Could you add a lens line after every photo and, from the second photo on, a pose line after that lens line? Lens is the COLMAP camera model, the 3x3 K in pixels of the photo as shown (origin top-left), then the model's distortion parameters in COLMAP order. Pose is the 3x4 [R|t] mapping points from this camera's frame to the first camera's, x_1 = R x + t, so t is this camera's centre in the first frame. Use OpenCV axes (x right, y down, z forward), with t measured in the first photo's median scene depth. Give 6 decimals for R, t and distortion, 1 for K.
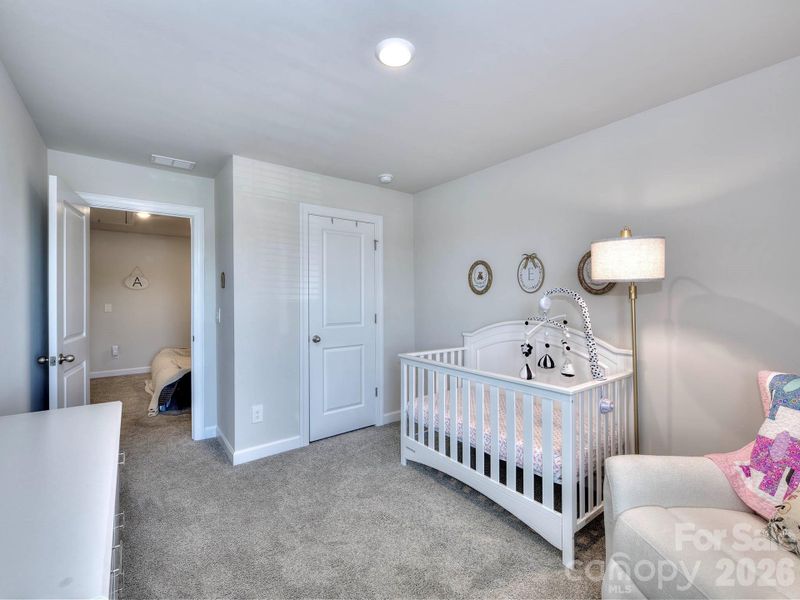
lens RADIAL K [[355.2, 0, 403.3], [0, 355.2, 296.0], [0, 0, 1]] dist [0.003728, -0.003684]
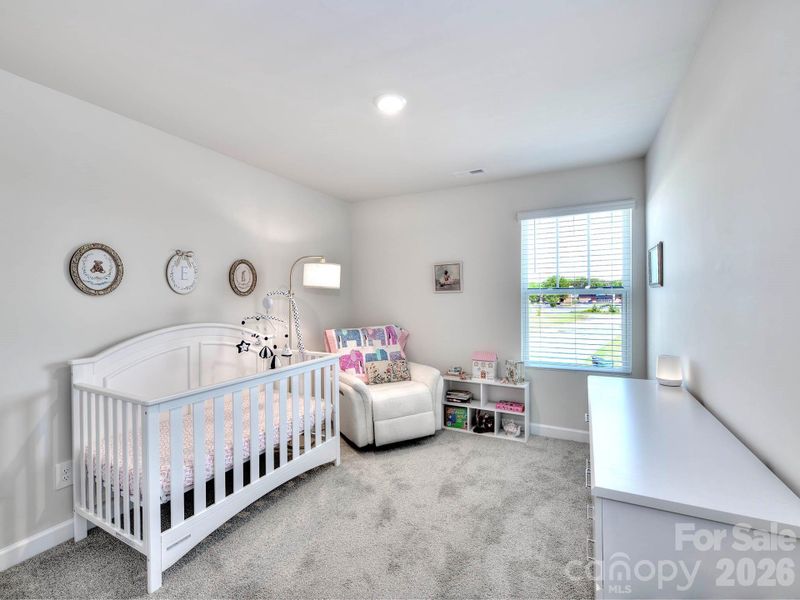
lens RADIAL K [[355.2, 0, 402.7], [0, 355.2, 296.8], [0, 0, 1]] dist [0.003728, -0.003684]
pose [[-0.427685, -0.002664, 0.903924, -0.711535], [0.004739, 0.999975, 0.005189, -0.003512], [-0.903915, 0.006503, -0.427662, 0.904639]]
